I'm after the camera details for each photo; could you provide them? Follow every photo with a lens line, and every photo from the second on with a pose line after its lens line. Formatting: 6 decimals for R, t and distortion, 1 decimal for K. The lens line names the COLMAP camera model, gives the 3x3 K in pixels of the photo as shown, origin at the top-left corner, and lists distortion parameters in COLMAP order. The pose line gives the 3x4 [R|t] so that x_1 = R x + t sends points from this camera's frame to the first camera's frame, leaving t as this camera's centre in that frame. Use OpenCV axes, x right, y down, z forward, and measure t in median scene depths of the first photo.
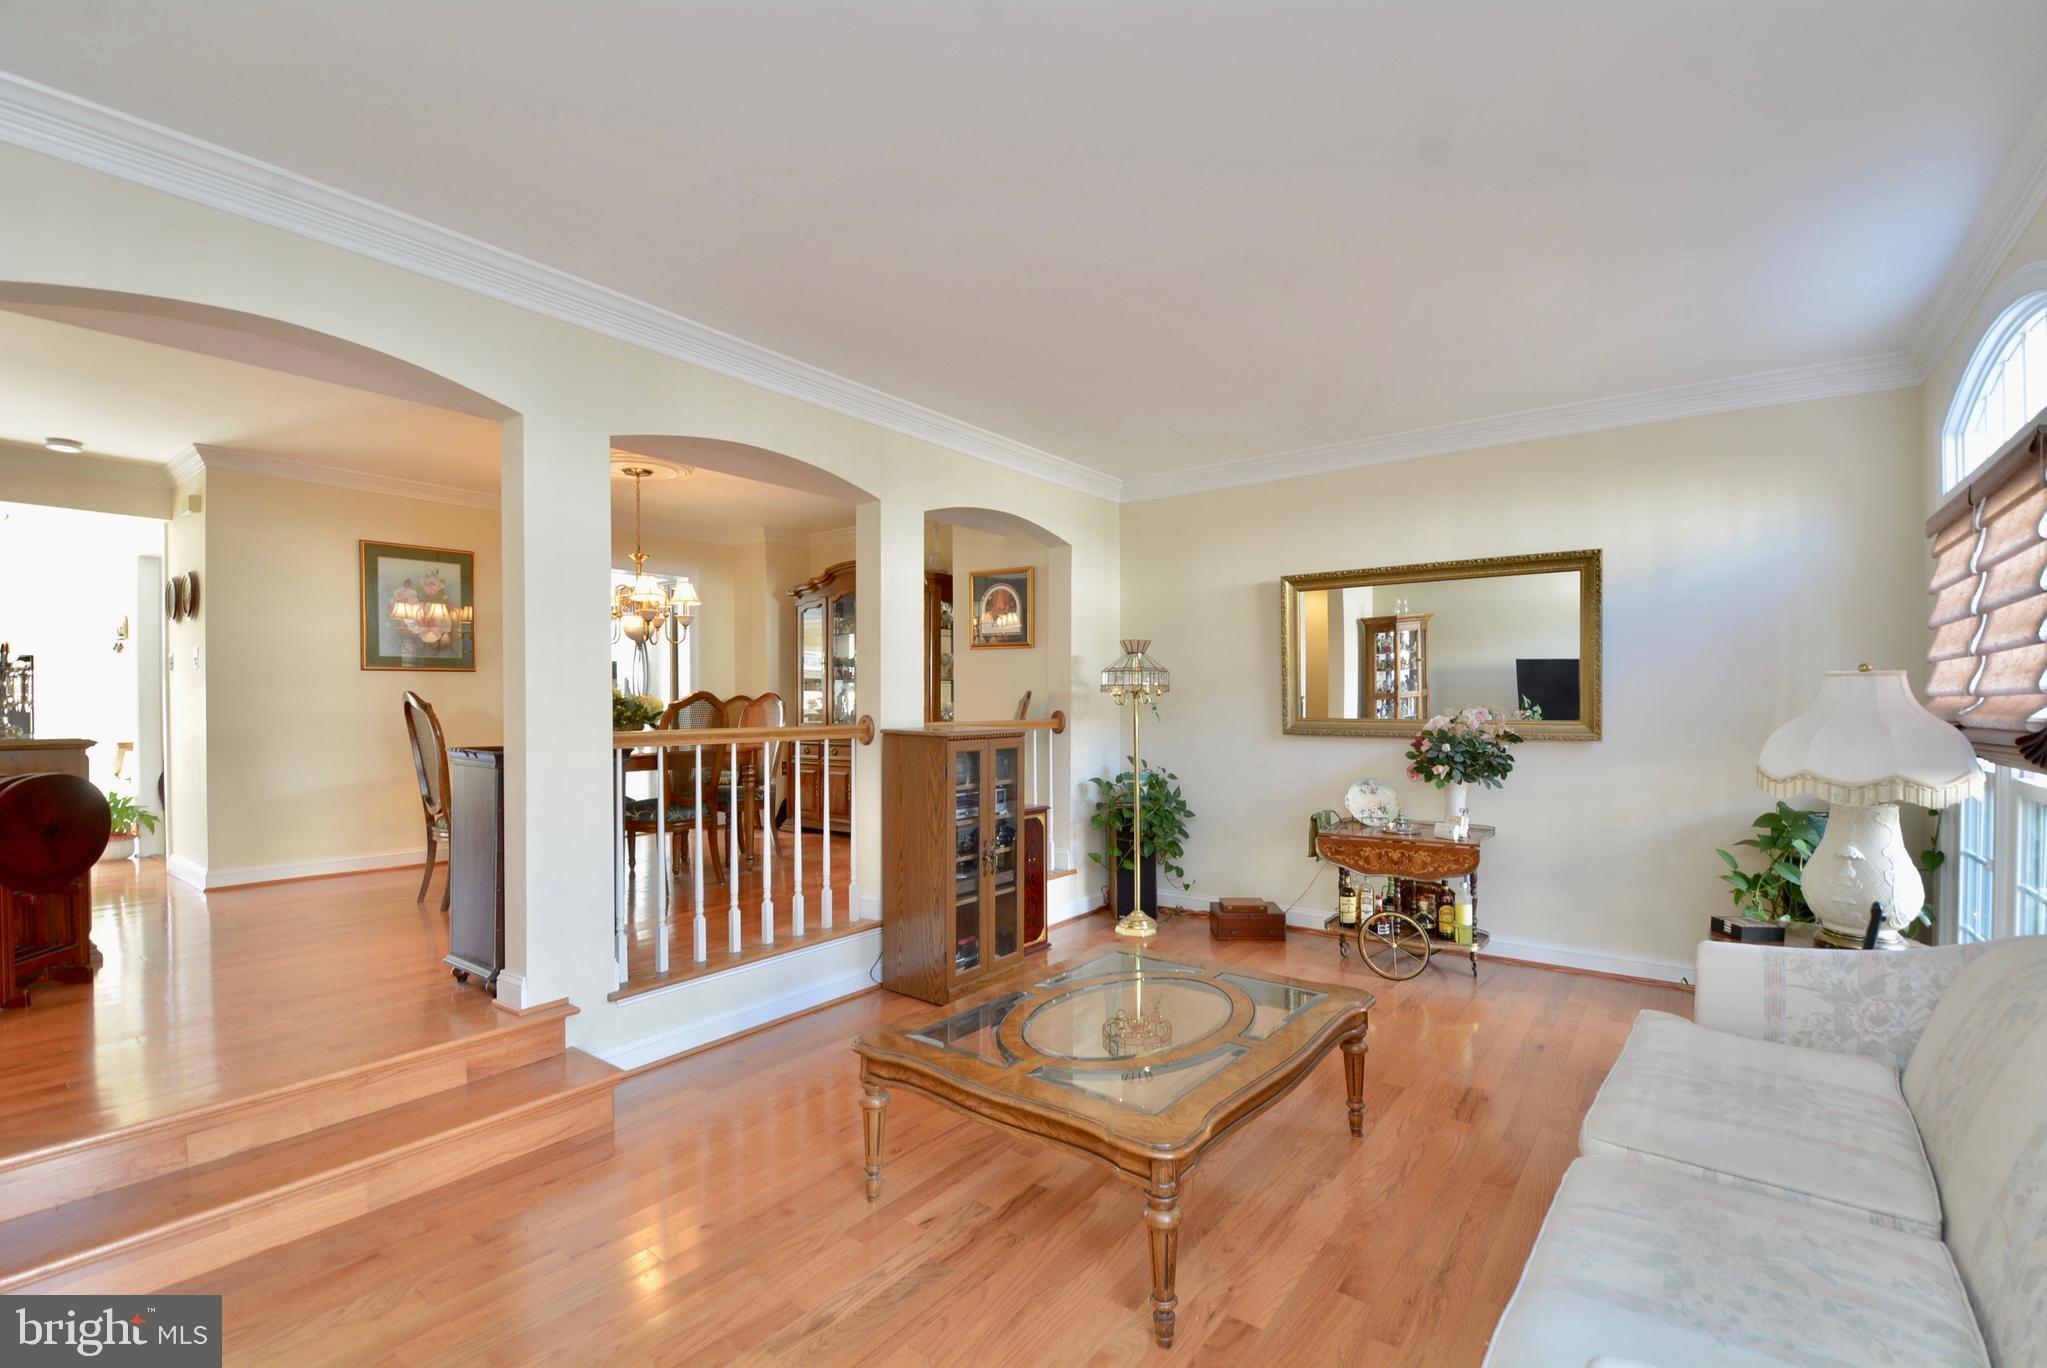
lens RADIAL K [[926.5, 0, 1015.0], [0, 926.5, 690.4], [0, 0, 1]] dist [-0.002898, -0.000347]
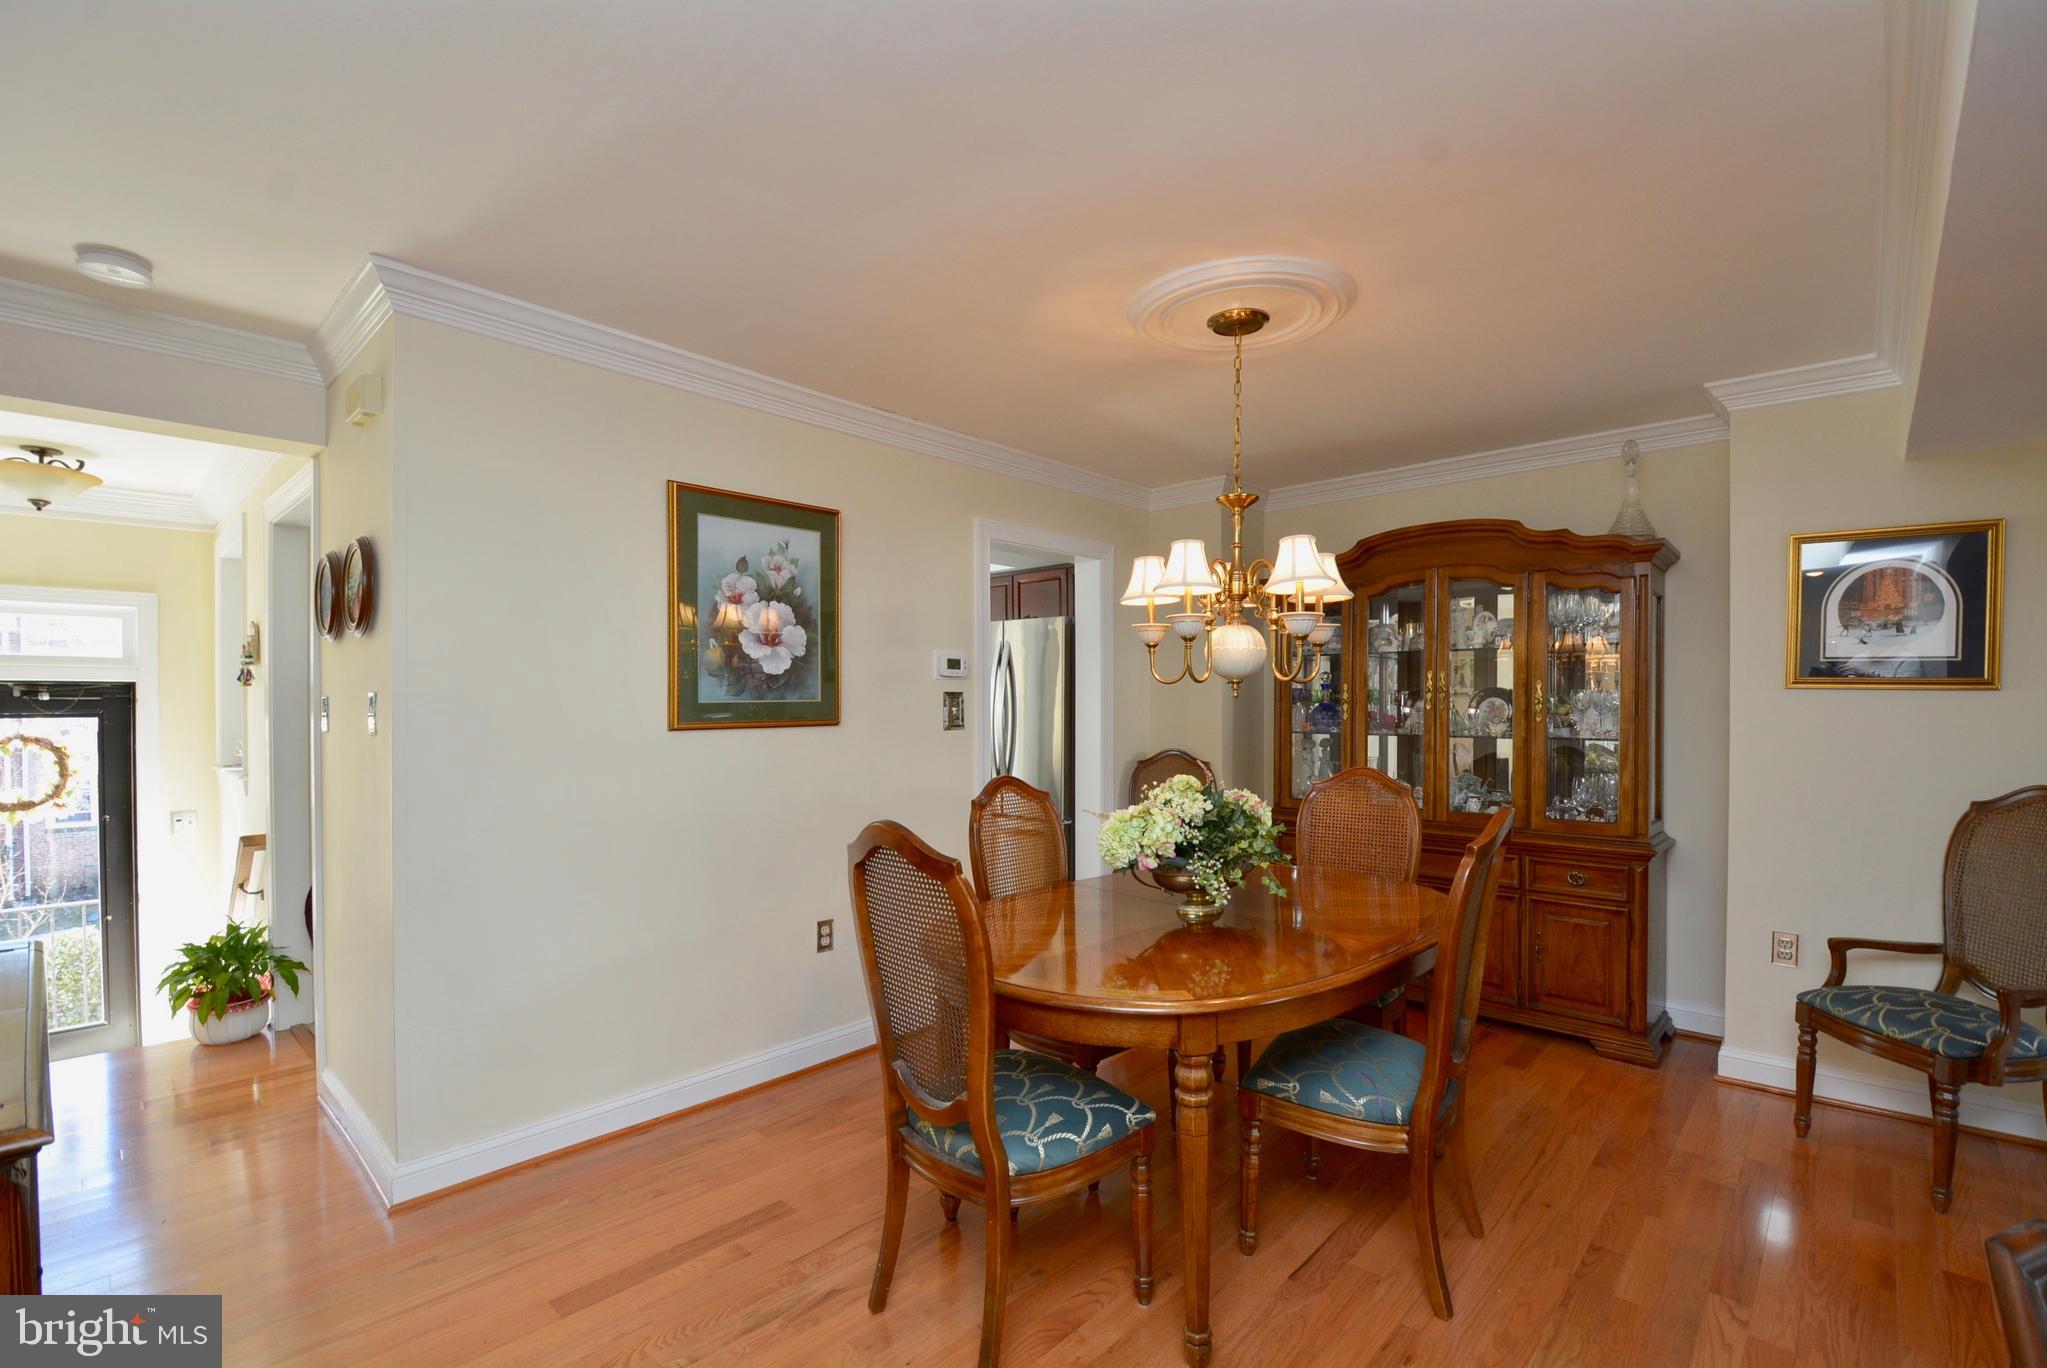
lens RADIAL K [[926.5, 0, 1032.7], [0, 926.5, 694.8], [0, 0, 1]] dist [-0.002898, -0.000347]
pose [[0.996187, 0.006353, -0.087016, -0.440775], [-0.005849, 0.999965, 0.006043, -0.045645], [0.087051, -0.005511, 0.996189, 0.483163]]
